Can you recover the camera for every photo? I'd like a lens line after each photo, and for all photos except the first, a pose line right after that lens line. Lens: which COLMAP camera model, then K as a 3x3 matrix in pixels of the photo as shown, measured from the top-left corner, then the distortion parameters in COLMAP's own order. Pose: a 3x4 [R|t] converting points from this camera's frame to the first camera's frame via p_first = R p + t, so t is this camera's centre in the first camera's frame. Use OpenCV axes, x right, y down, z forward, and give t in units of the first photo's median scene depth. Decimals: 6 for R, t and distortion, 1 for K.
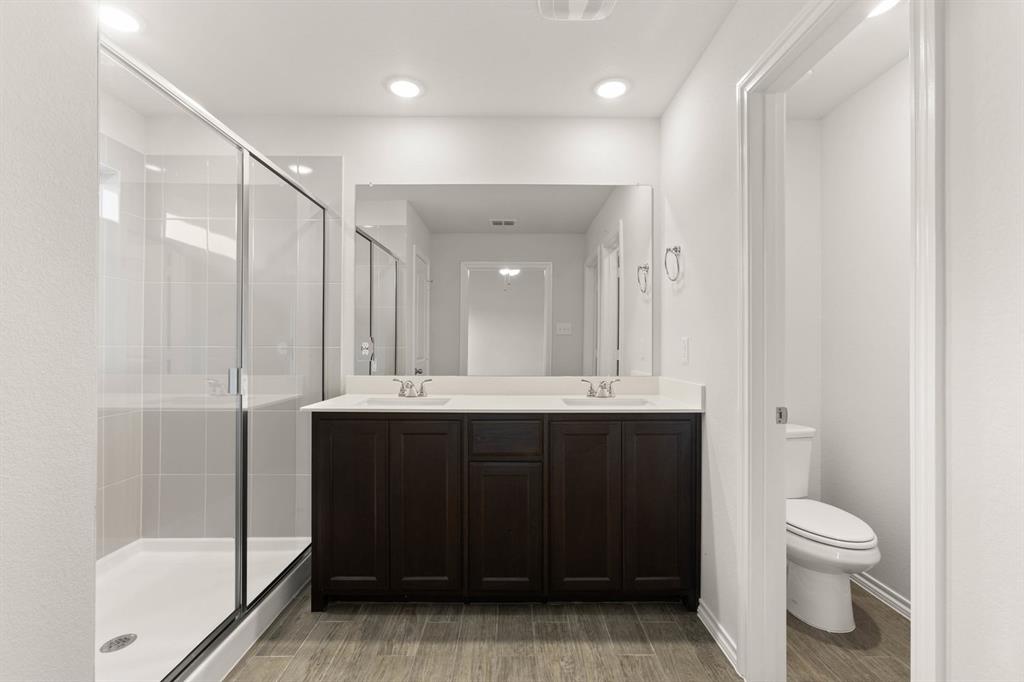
lens RADIAL K [[451.2, 0, 512.7], [0, 451.2, 343.3], [0, 0, 1]] dist [-0.001135, 0.001103]
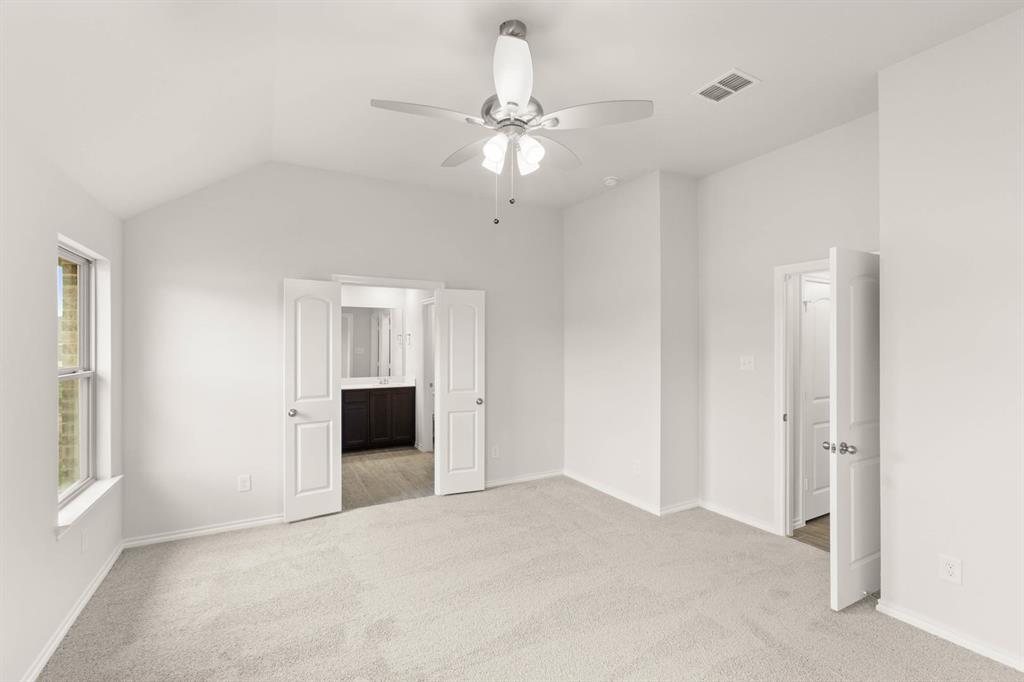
lens RADIAL K [[451.2, 0, 512.6], [0, 451.2, 350.0], [0, 0, 1]] dist [-0.001135, 0.001103]
pose [[0.877299, -0.006890, 0.479894, -0.489204], [-0.003415, 0.999782, 0.020598, -0.166711], [-0.479932, -0.019709, 0.877084, -2.008147]]
